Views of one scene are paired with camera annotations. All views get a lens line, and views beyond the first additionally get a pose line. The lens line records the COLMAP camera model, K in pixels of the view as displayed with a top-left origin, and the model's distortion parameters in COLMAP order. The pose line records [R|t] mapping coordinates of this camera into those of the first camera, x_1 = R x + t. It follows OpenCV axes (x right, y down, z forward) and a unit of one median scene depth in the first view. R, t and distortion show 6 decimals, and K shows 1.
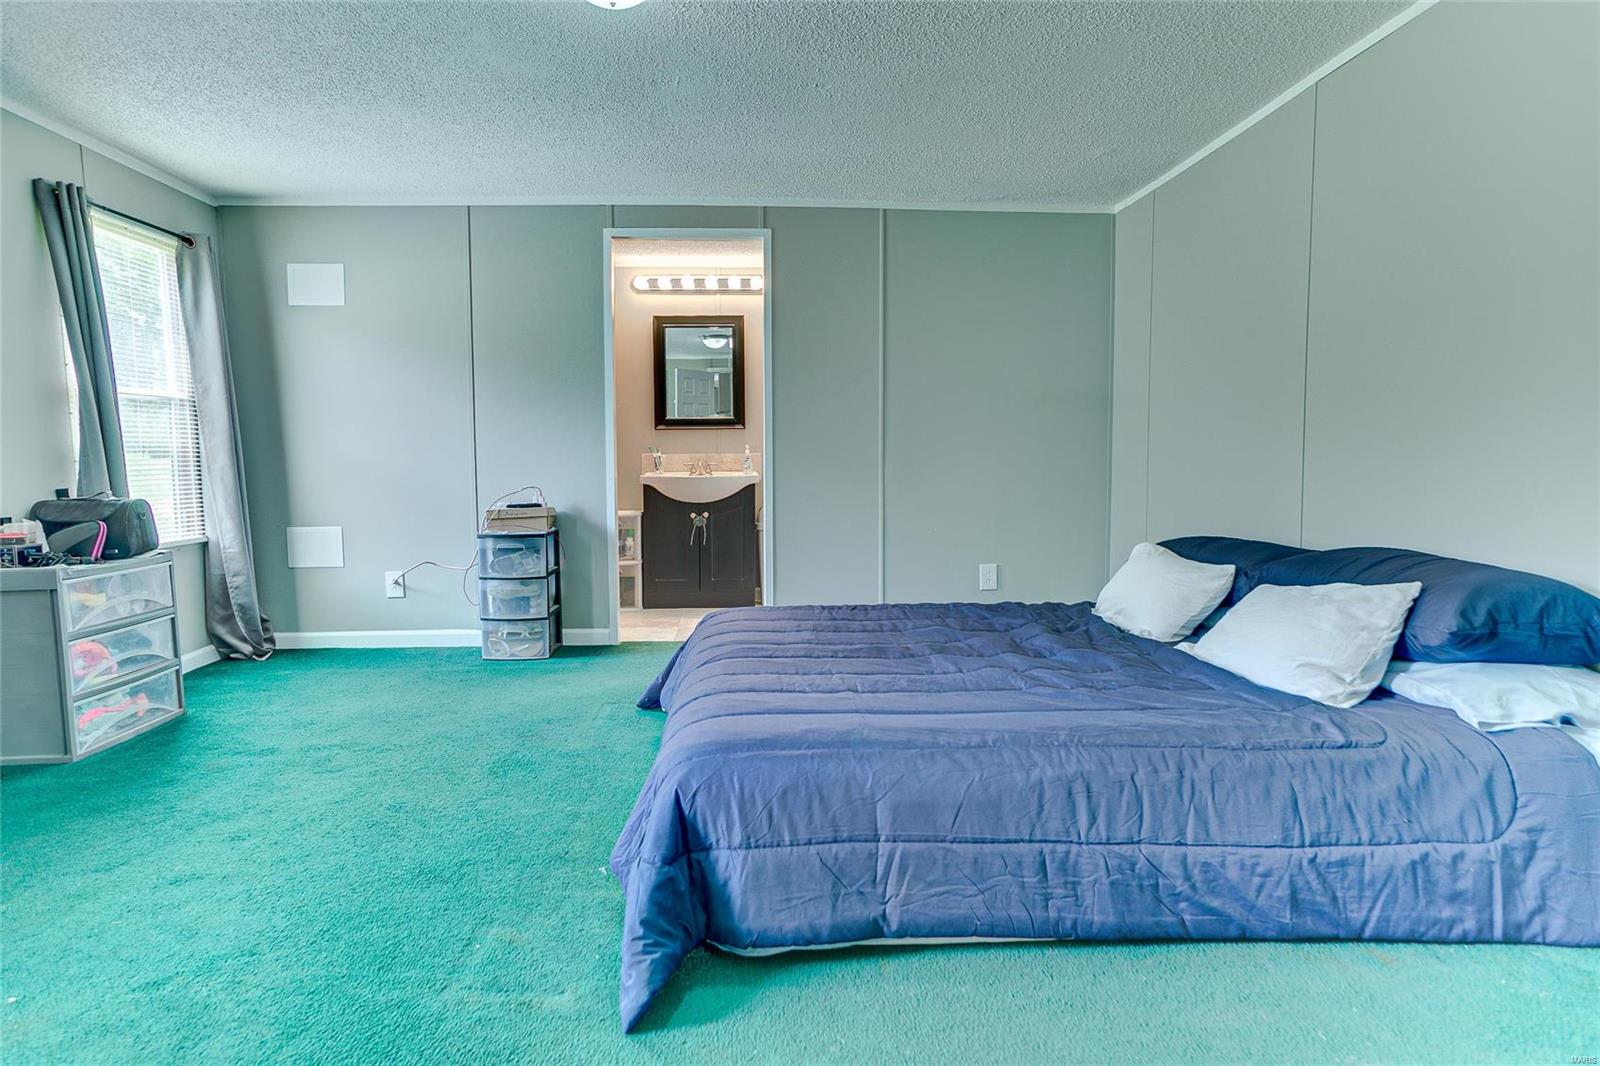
lens RADIAL K [[894.5, 0, 794.0], [0, 894.5, 534.0], [0, 0, 1]] dist [-0.046401, 0.005777]
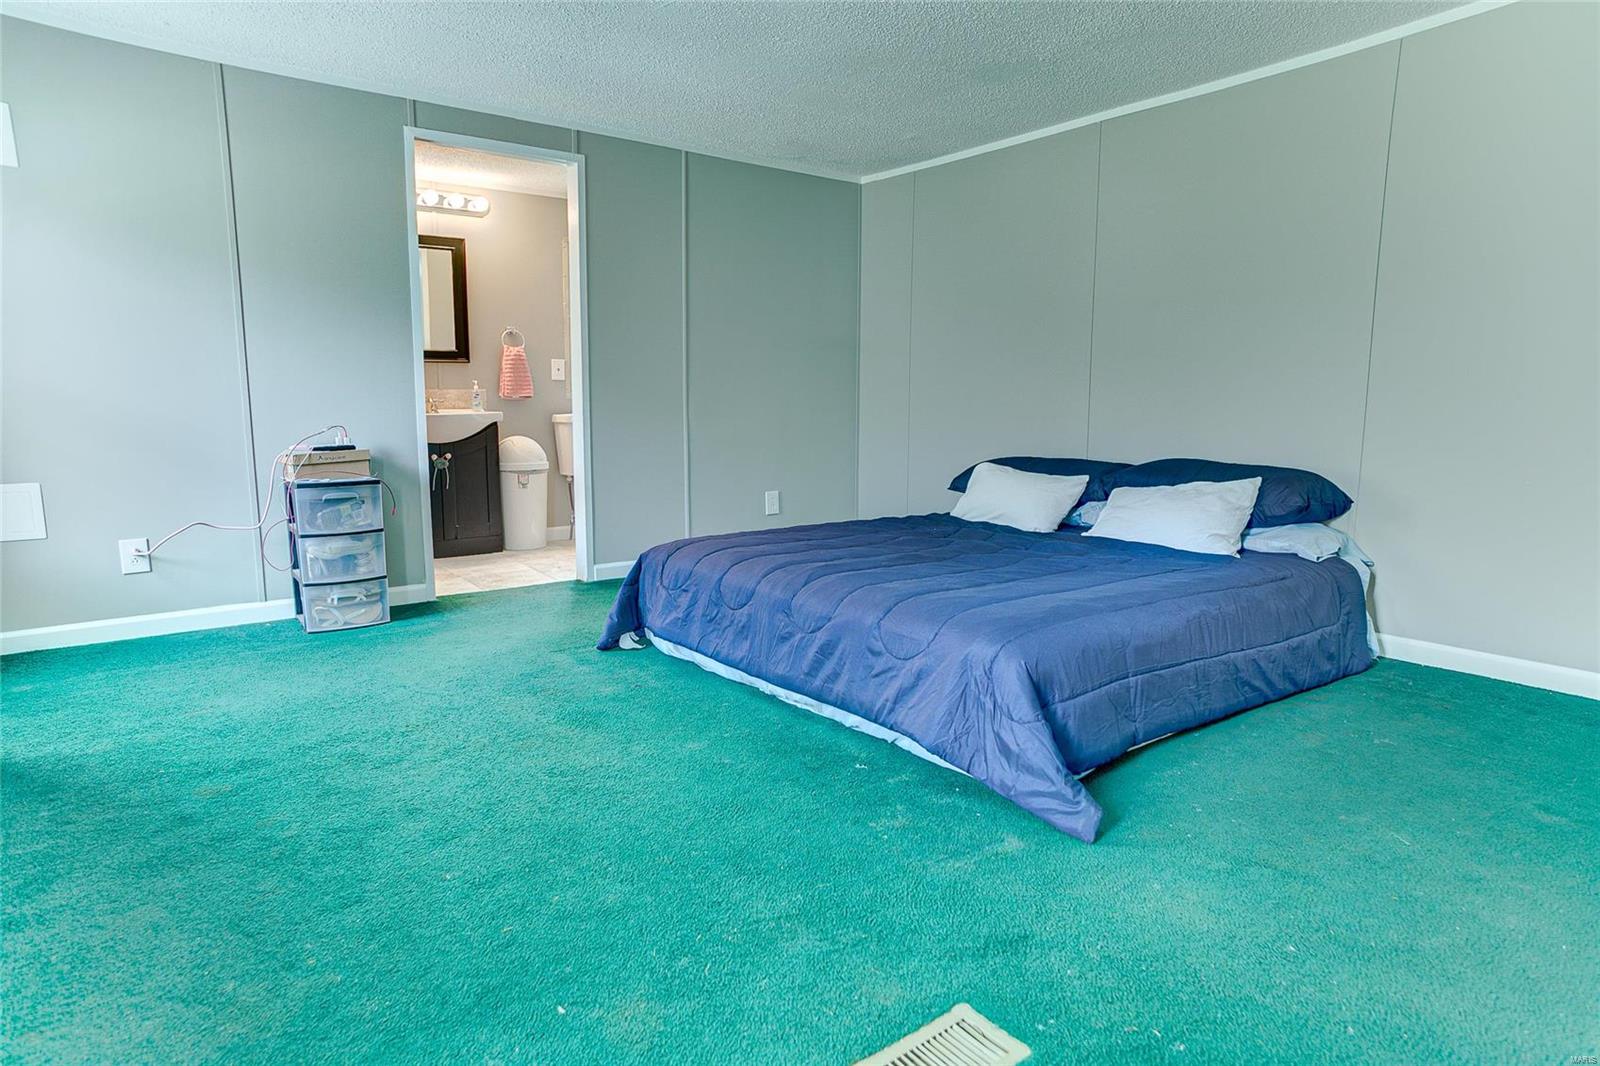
lens RADIAL K [[894.5, 0, 772.8], [0, 894.5, 539.3], [0, 0, 1]] dist [-0.046401, 0.005777]
pose [[0.837210, -0.077372, 0.541381, -0.426140], [0.038136, 0.995791, 0.083341, 0.000051], [-0.545550, -0.049128, 0.836637, 0.067208]]
